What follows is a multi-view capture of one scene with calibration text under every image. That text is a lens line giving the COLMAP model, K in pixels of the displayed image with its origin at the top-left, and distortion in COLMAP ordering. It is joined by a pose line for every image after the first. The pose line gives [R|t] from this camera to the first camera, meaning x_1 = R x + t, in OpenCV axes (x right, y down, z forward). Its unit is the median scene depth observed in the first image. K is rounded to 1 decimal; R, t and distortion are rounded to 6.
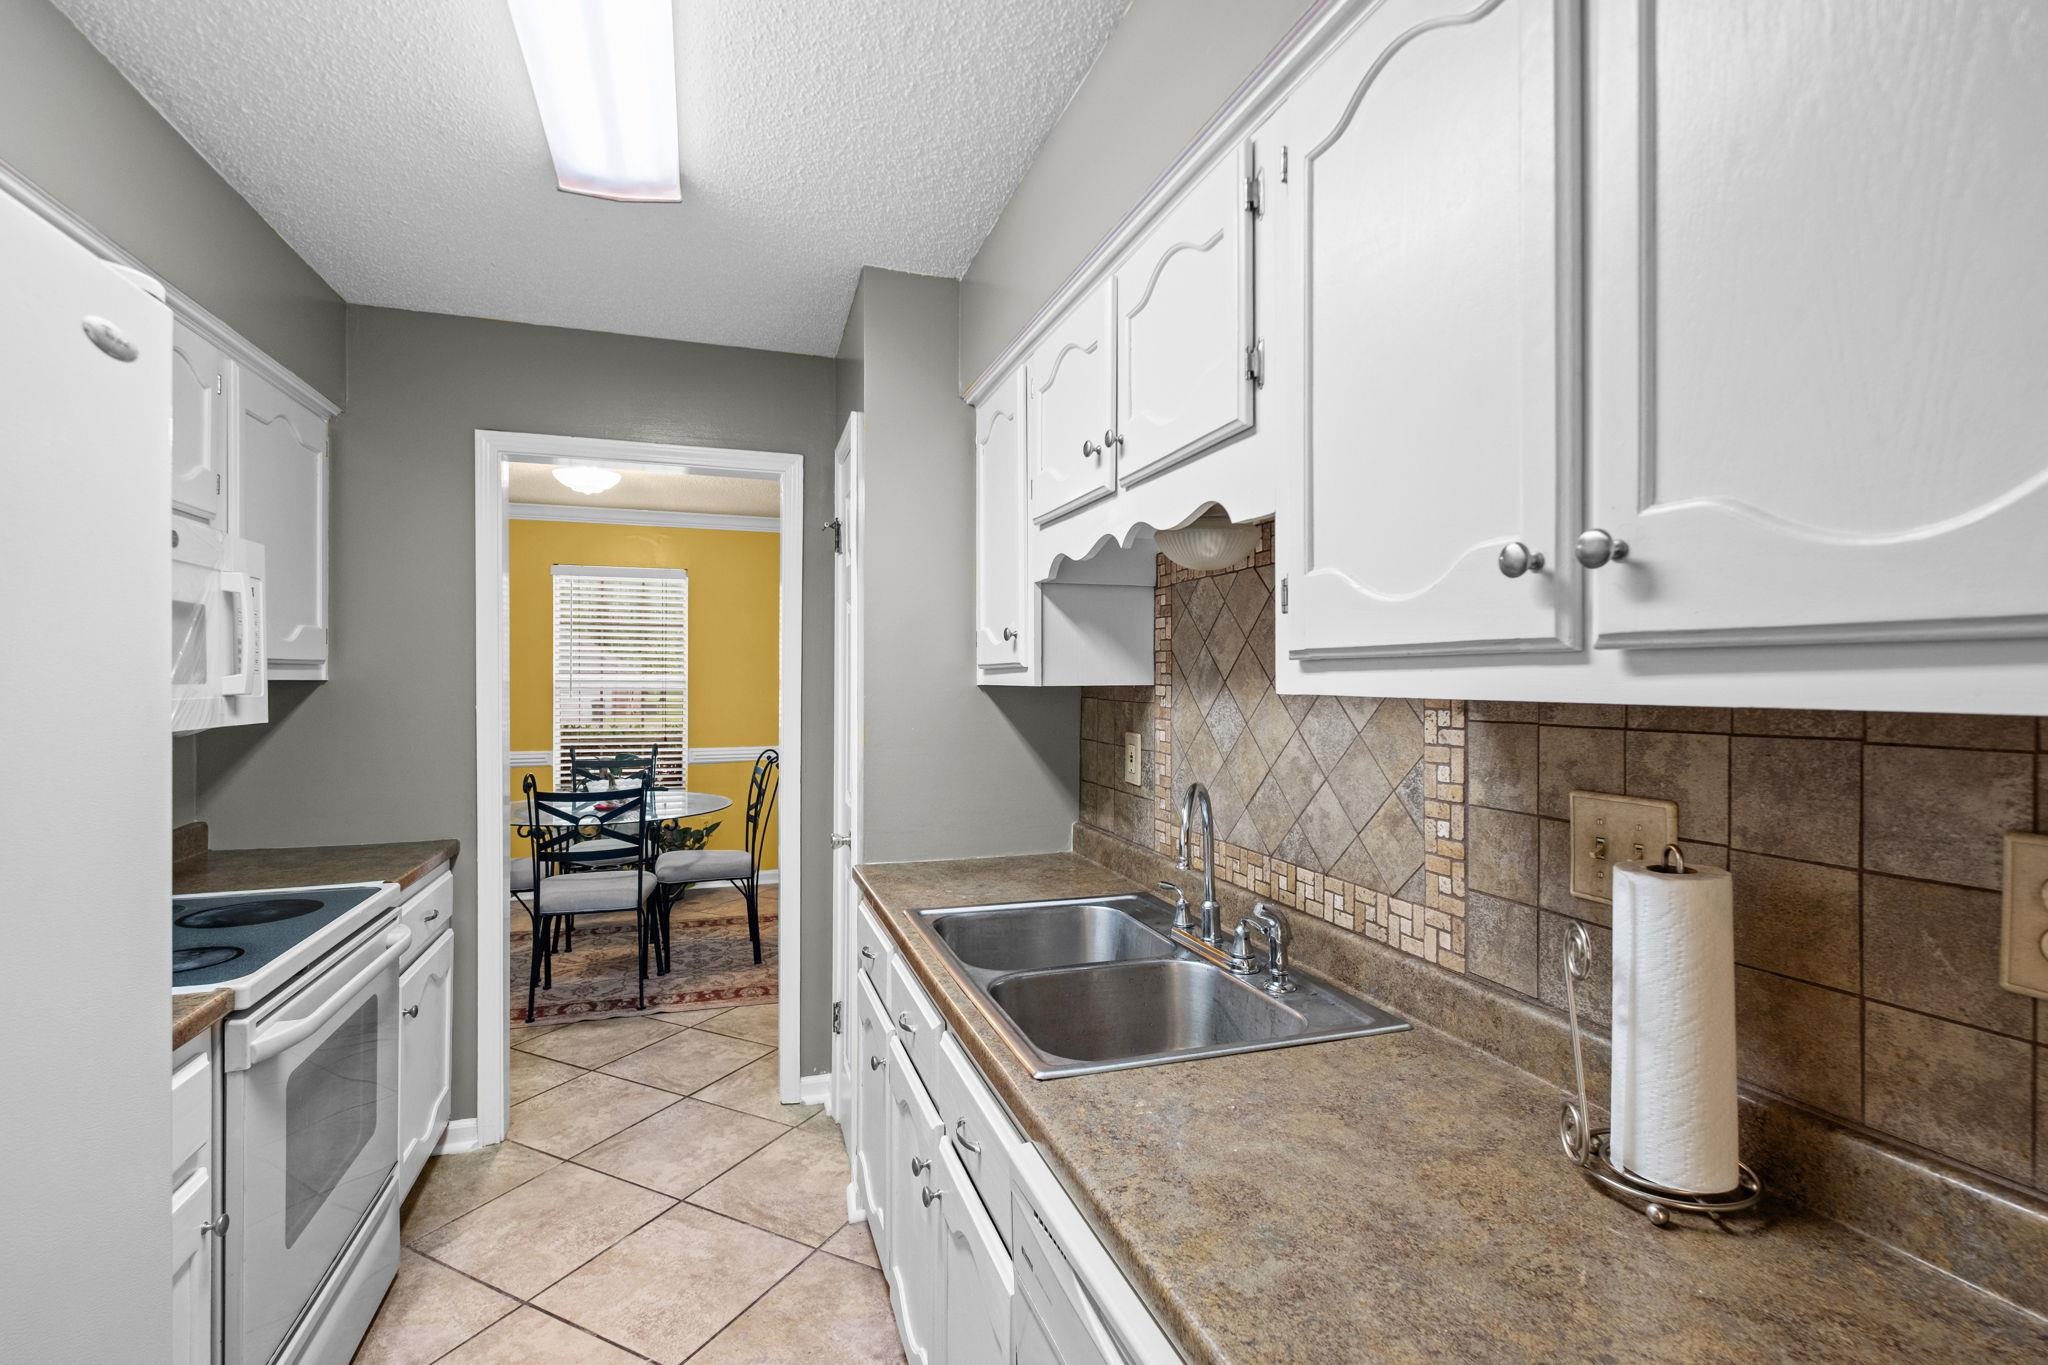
lens RADIAL K [[914.2, 0, 1010.2], [0, 914.2, 680.9], [0, 0, 1]] dist [-0.002805, -0.000560]
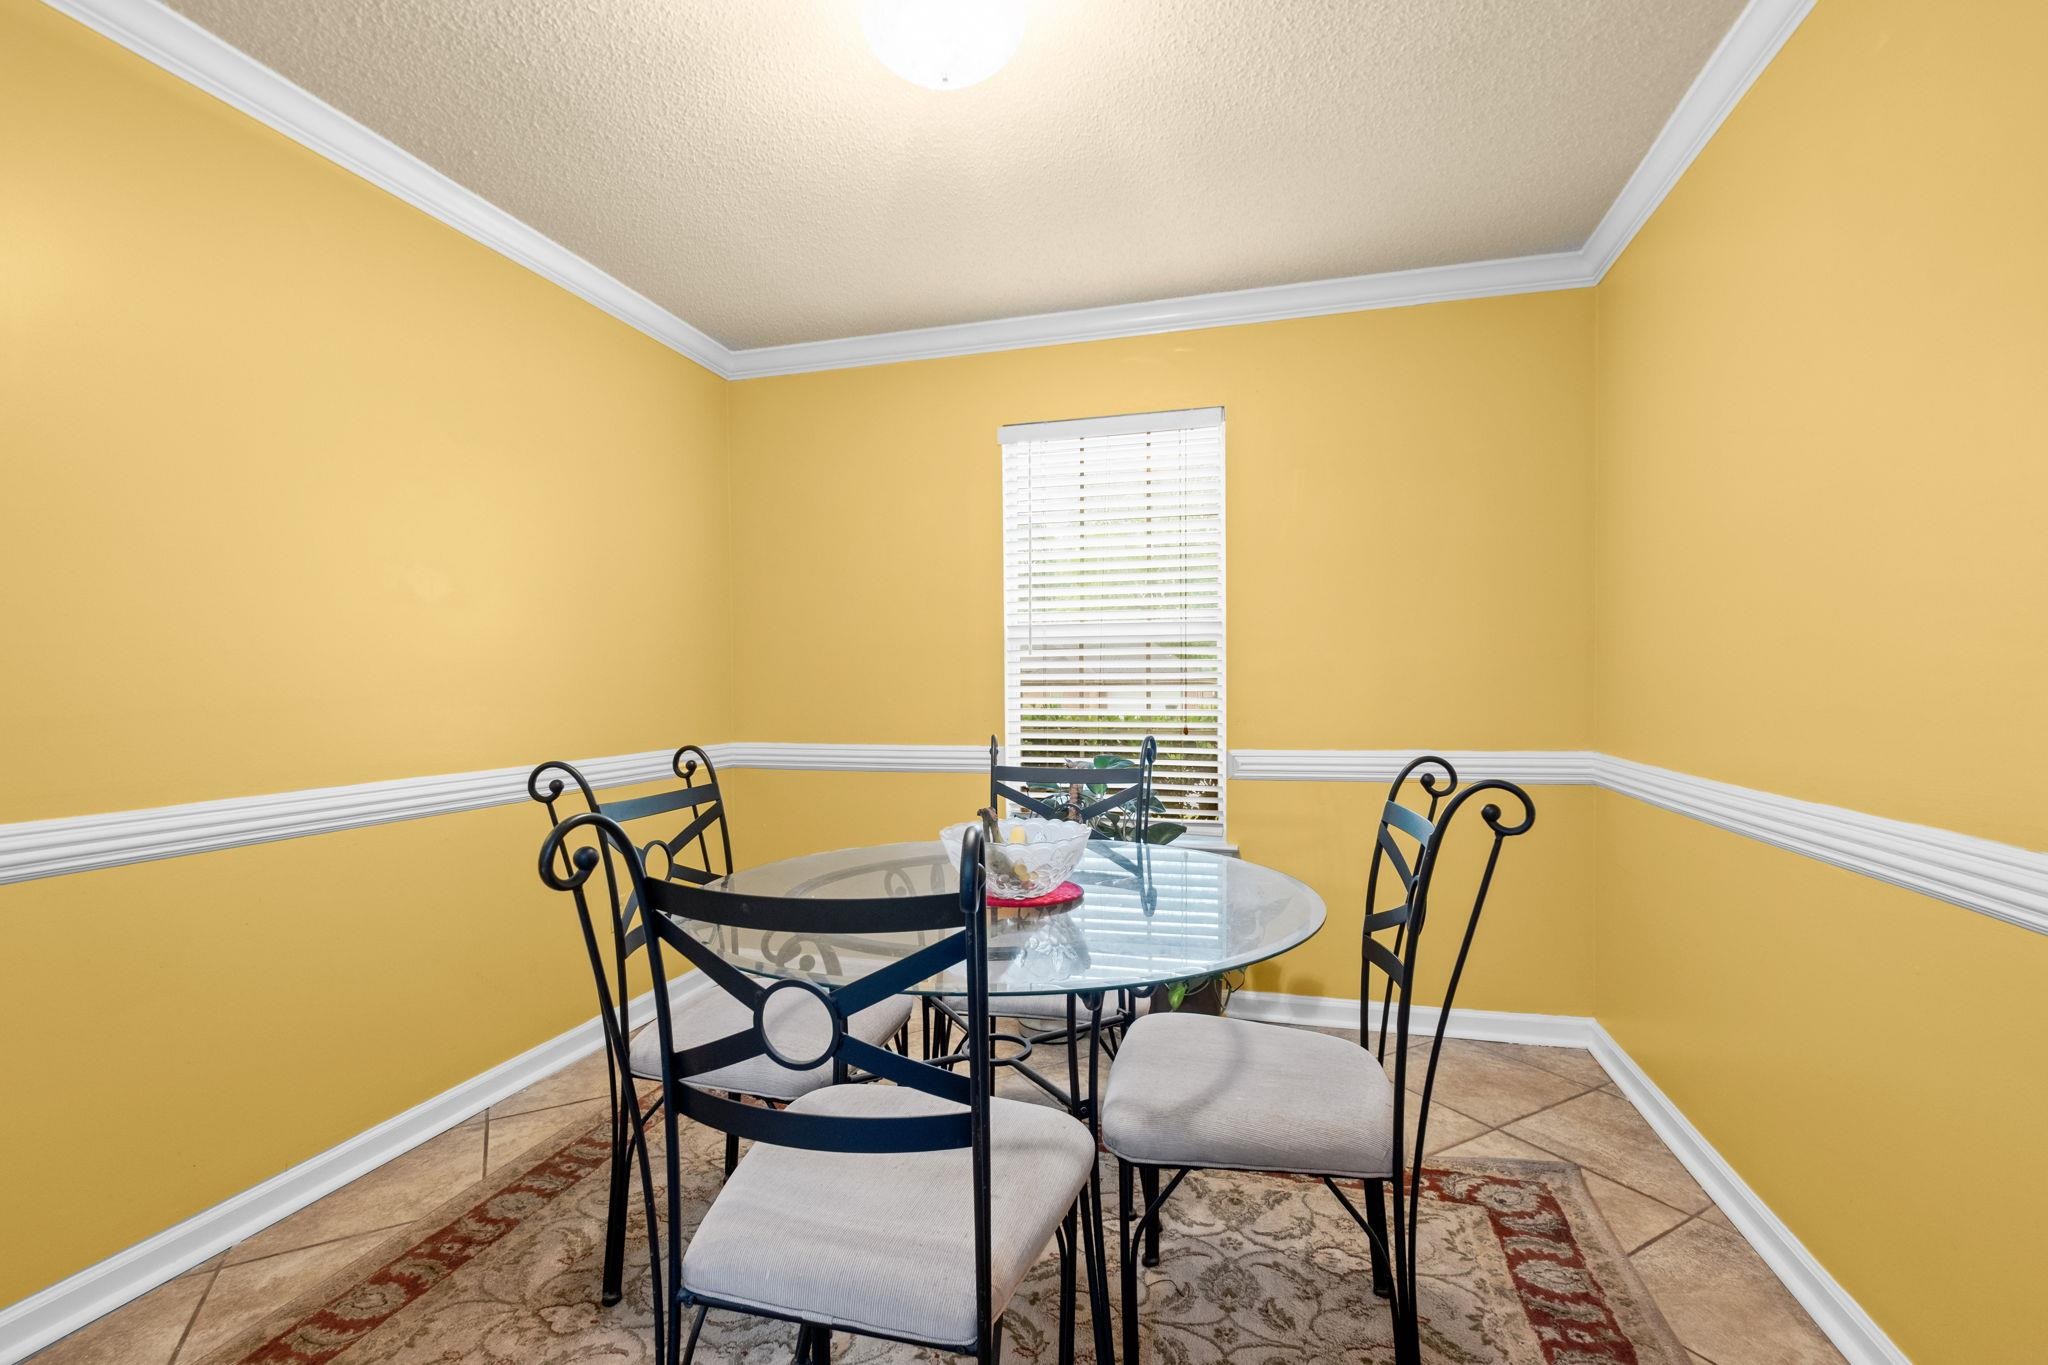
lens RADIAL K [[914.2, 0, 1029.8], [0, 914.2, 694.9], [0, 0, 1]] dist [-0.002805, -0.000560]
pose [[0.838351, -0.000187, -0.545131, -0.185644], [0.005387, 0.999954, 0.007941, 0.043912], [0.545105, -0.009594, 0.838313, 0.576462]]
